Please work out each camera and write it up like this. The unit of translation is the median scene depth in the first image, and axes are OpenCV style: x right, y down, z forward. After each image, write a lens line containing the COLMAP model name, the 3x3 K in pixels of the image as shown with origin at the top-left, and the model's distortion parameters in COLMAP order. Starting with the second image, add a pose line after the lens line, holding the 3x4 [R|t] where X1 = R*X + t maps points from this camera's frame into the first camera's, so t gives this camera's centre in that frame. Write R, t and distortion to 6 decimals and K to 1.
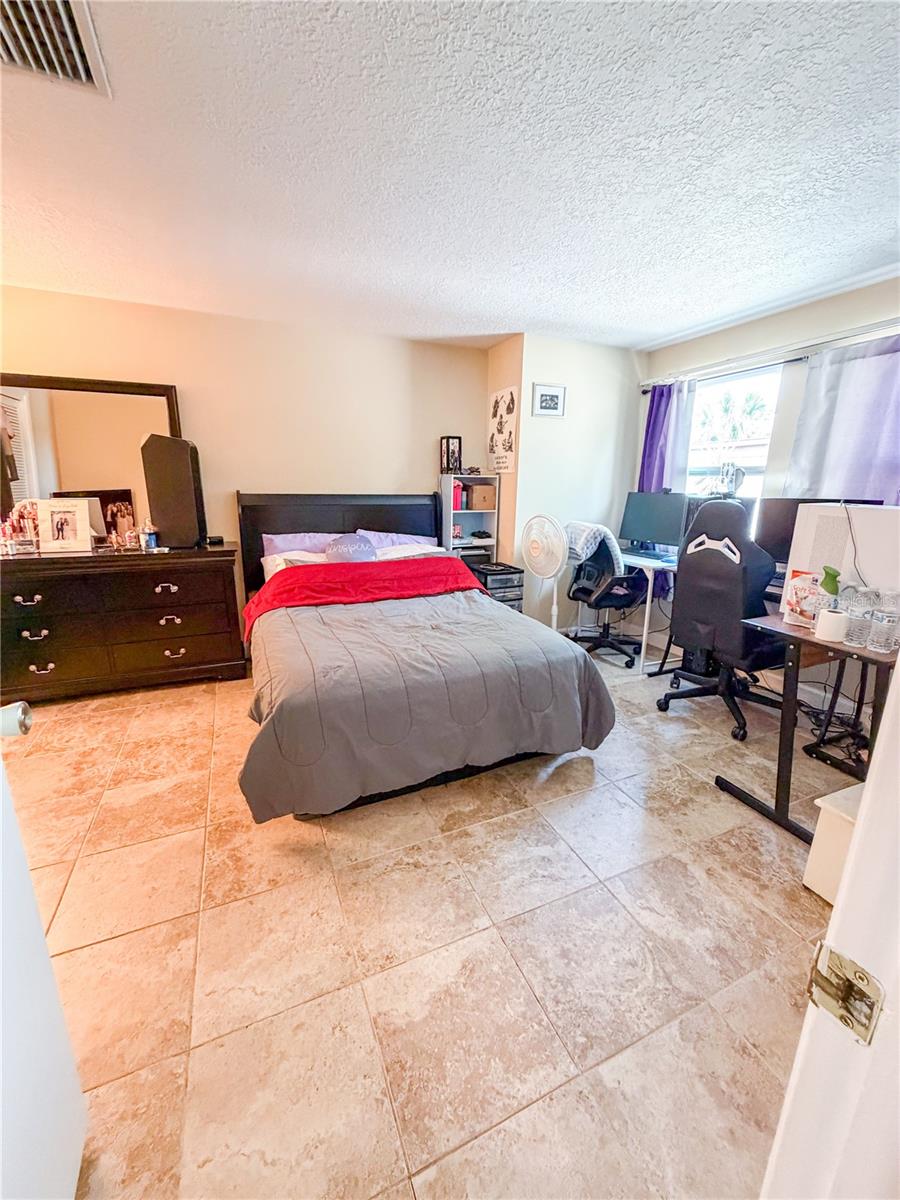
lens RADIAL K [[479.9, 0, 448.0], [0, 479.9, 599.1], [0, 0, 1]] dist [-0.001260, 0.000427]
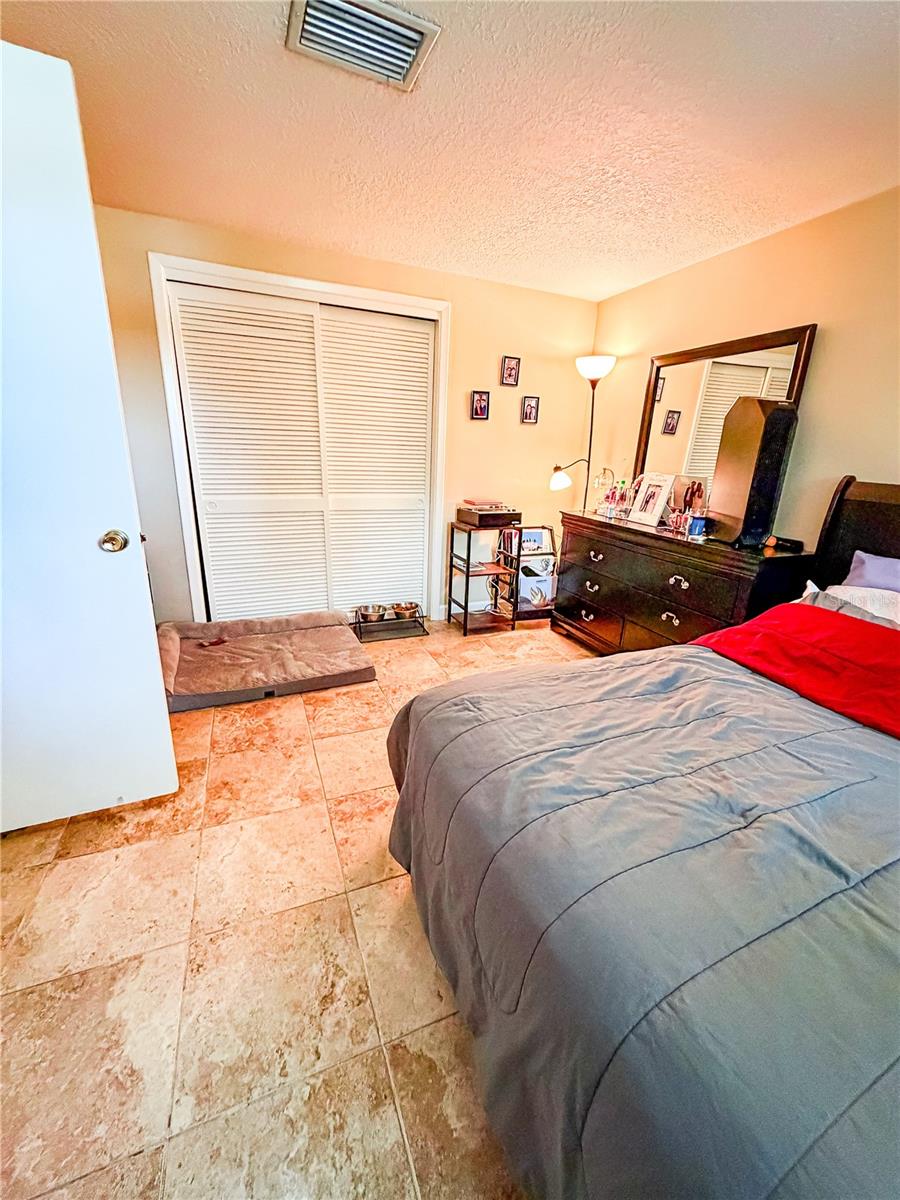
lens RADIAL K [[479.9, 0, 458.0], [0, 479.9, 597.7], [0, 0, 1]] dist [-0.001260, 0.000427]
pose [[-0.014980, 0.282292, -0.959212, 0.372566], [-0.284720, 0.918400, 0.274728, -0.179874], [0.958494, 0.277222, 0.066617, 0.864191]]
